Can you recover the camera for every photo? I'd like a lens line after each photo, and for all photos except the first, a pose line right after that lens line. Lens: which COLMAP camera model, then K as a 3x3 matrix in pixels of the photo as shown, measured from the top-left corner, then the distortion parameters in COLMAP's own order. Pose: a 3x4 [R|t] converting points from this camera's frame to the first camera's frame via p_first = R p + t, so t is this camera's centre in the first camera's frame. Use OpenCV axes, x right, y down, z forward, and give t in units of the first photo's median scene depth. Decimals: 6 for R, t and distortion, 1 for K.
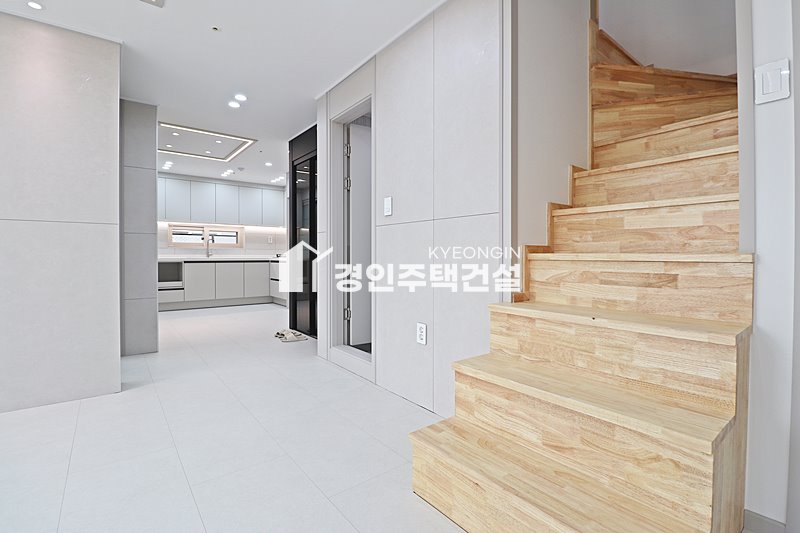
lens RADIAL K [[373.8, 0, 405.6], [0, 373.8, 259.3], [0, 0, 1]] dist [0.000052, -0.012943]
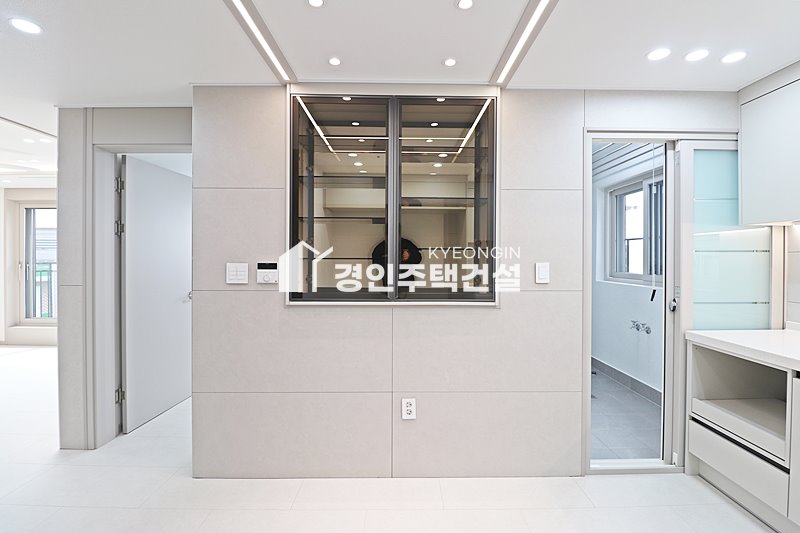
lens RADIAL K [[373.8, 0, 405.6], [0, 373.8, 259.3], [0, 0, 1]] dist [0.000052, -0.012943]
pose [[-0.613418, -0.000507, -0.789758, -0.813910], [-0.011282, 0.999903, 0.008121, -0.271917], [0.789678, 0.013892, -0.613364, 3.522603]]
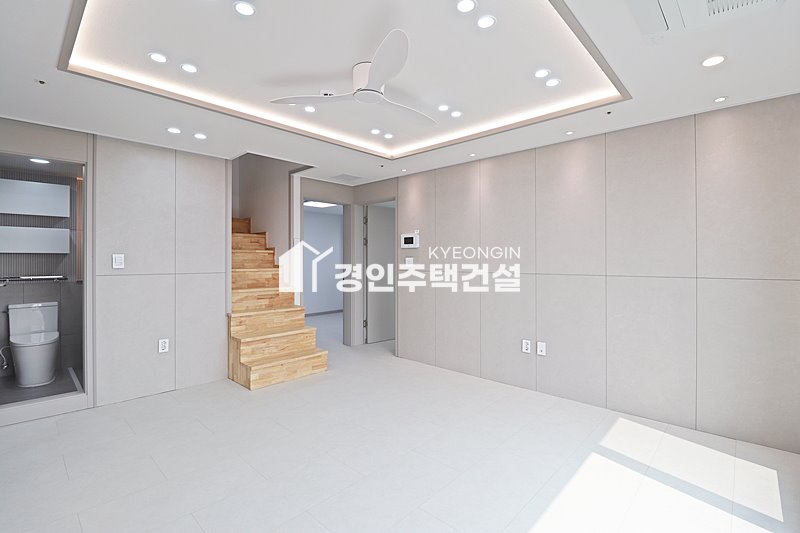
lens RADIAL K [[369.7, 0, 403.6], [0, 369.7, 259.3], [0, 0, 1]] dist [-0.000681, -0.011975]
pose [[-0.138807, 0.001969, 0.990317, -2.216157], [0.011056, 0.999939, -0.000439, -0.206662], [-0.990258, 0.010888, -0.138820, 0.284469]]
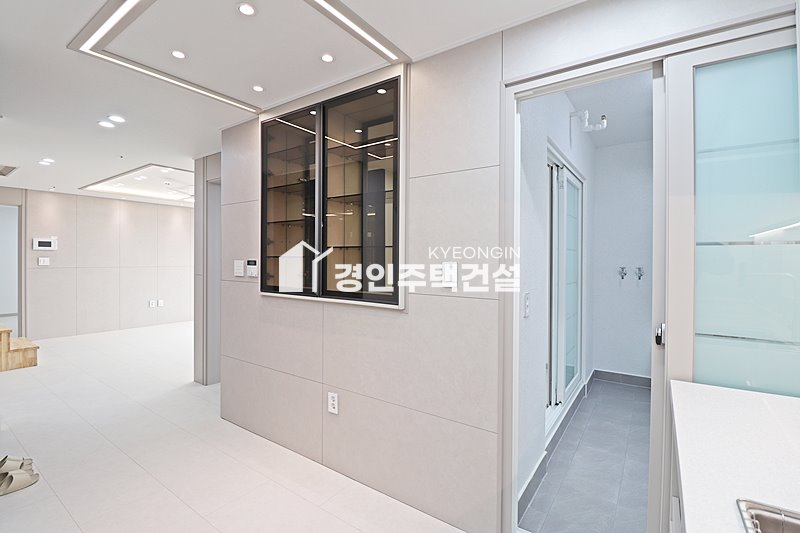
lens RADIAL K [[369.7, 0, 403.6], [0, 369.7, 259.3], [0, 0, 1]] dist [-0.000681, -0.011975]
pose [[-0.958612, -0.005822, -0.284655, -1.743161], [-0.009203, 0.999902, 0.010540, -0.270476], [0.284565, 0.012723, -0.958572, 4.091657]]
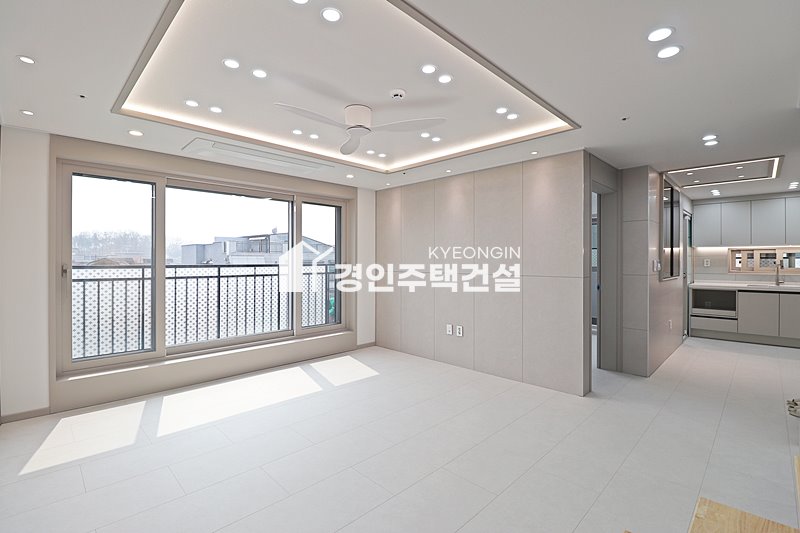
lens RADIAL K [[362.3, 0, 400.0], [0, 362.3, 266.5], [0, 0, 1]] dist [-0.031708, 0.000490]
pose [[0.107029, 0.012739, -0.994174, 0.725455], [-0.008238, 0.999895, 0.011925, -0.213214], [0.994222, 0.006913, 0.107123, 0.225916]]
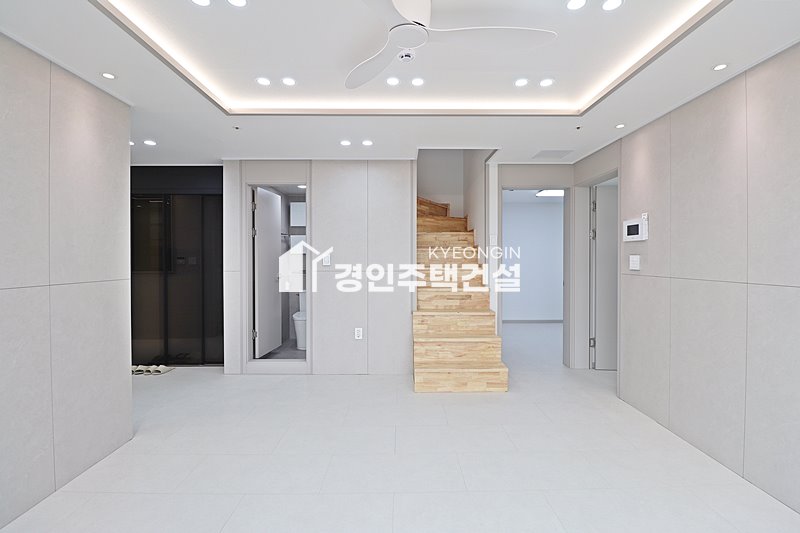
lens RADIAL K [[369.7, 0, 403.6], [0, 369.7, 259.3], [0, 0, 1]] dist [-0.000681, -0.011975]
pose [[0.619203, -0.002454, 0.785227, -1.653322], [0.008384, 0.999959, -0.003487, -0.203352], [-0.785186, 0.008743, 0.619198, -0.376472]]
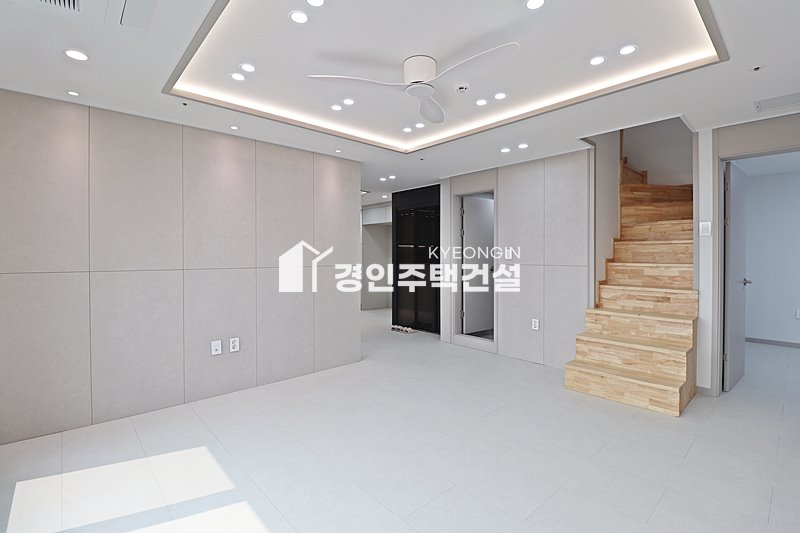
lens RADIAL K [[369.7, 0, 403.6], [0, 369.7, 259.3], [0, 0, 1]] dist [-0.000681, -0.011975]
pose [[0.997587, -0.003795, 0.069320, -1.024629], [0.003578, 0.999988, 0.003268, -0.190171], [-0.069332, -0.003012, 0.997589, -1.124220]]
